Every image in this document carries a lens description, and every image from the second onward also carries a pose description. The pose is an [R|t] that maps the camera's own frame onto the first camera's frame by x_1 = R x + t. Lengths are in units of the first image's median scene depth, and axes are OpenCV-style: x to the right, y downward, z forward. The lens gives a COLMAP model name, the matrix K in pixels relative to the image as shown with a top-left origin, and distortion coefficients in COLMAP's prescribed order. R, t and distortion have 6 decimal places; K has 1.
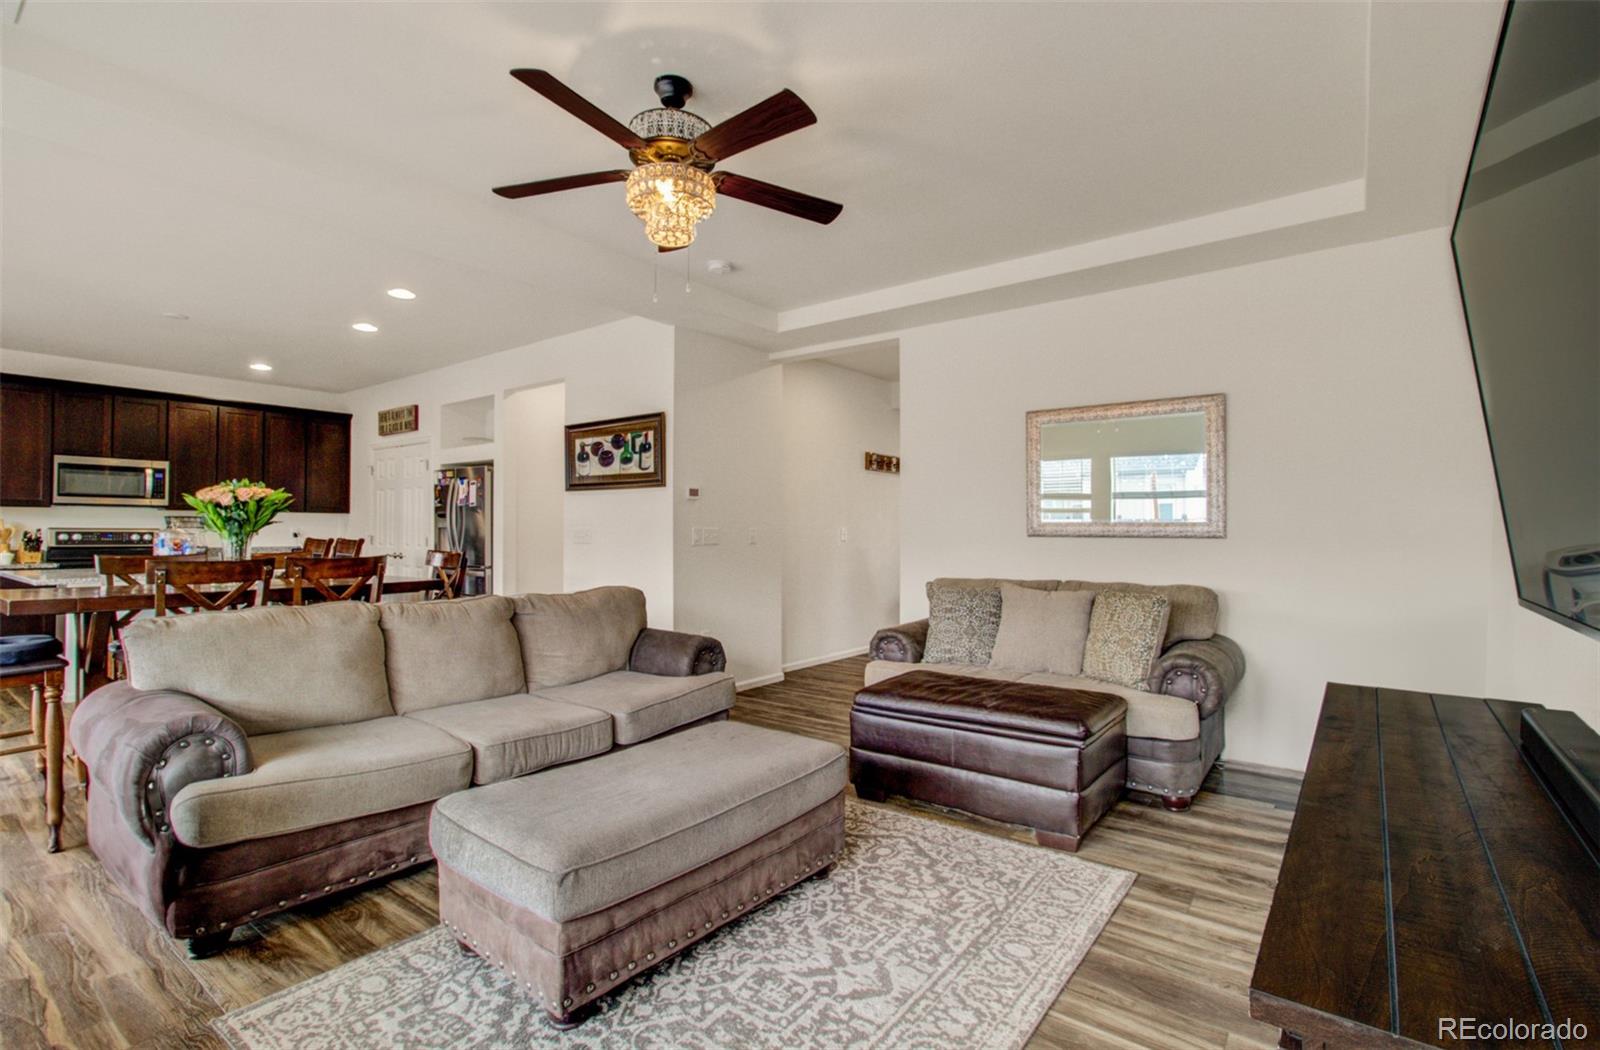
lens RADIAL K [[747.2, 0, 799.4], [0, 747.2, 521.4], [0, 0, 1]] dist [0.016003, 0.003394]
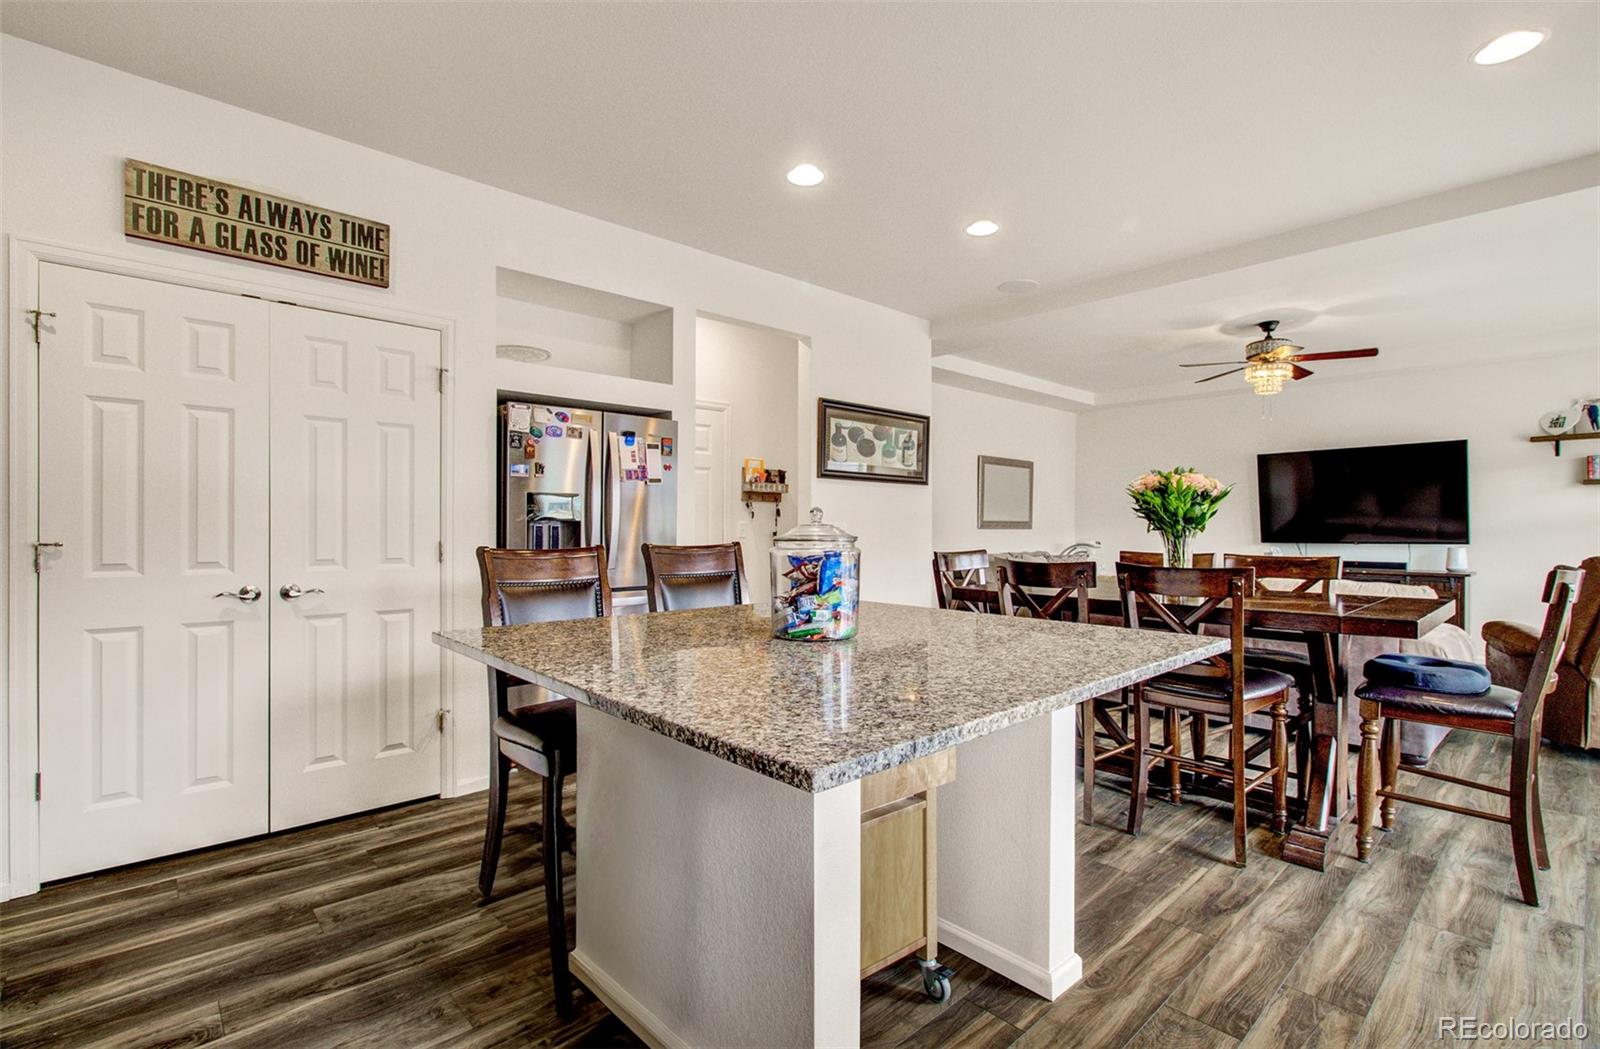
lens RADIAL K [[755.5, 0, 808.1], [0, 755.5, 532.1], [0, 0, 1]] dist [-0.011687, -0.000861]
pose [[0.160453, -0.001852, 0.987042, -1.118048], [-0.008974, 0.999954, 0.003335, 0.013821], [-0.987003, -0.009393, 0.160429, 0.887016]]
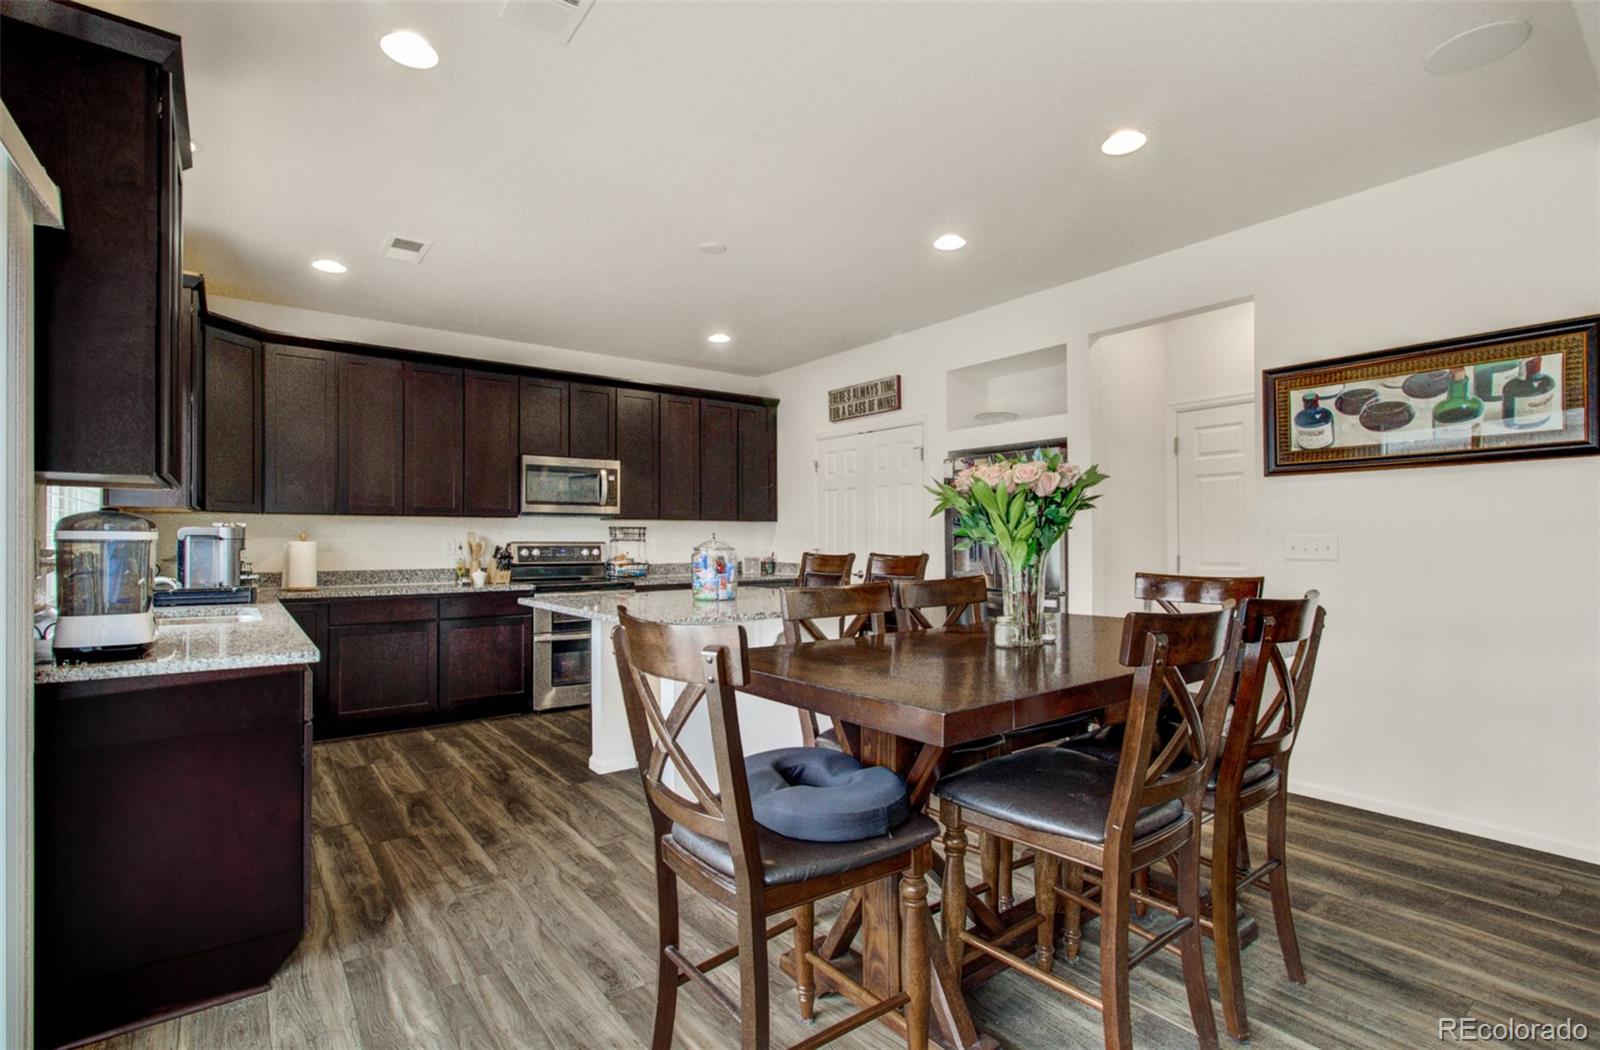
lens RADIAL K [[747.2, 0, 800.7], [0, 747.2, 537.1], [0, 0, 1]] dist [0.016003, 0.003394]
pose [[0.969772, -0.010252, -0.243797, -0.536321], [0.013704, 0.999828, 0.012465, -0.003438], [0.243627, -0.015430, 0.969746, 0.303506]]
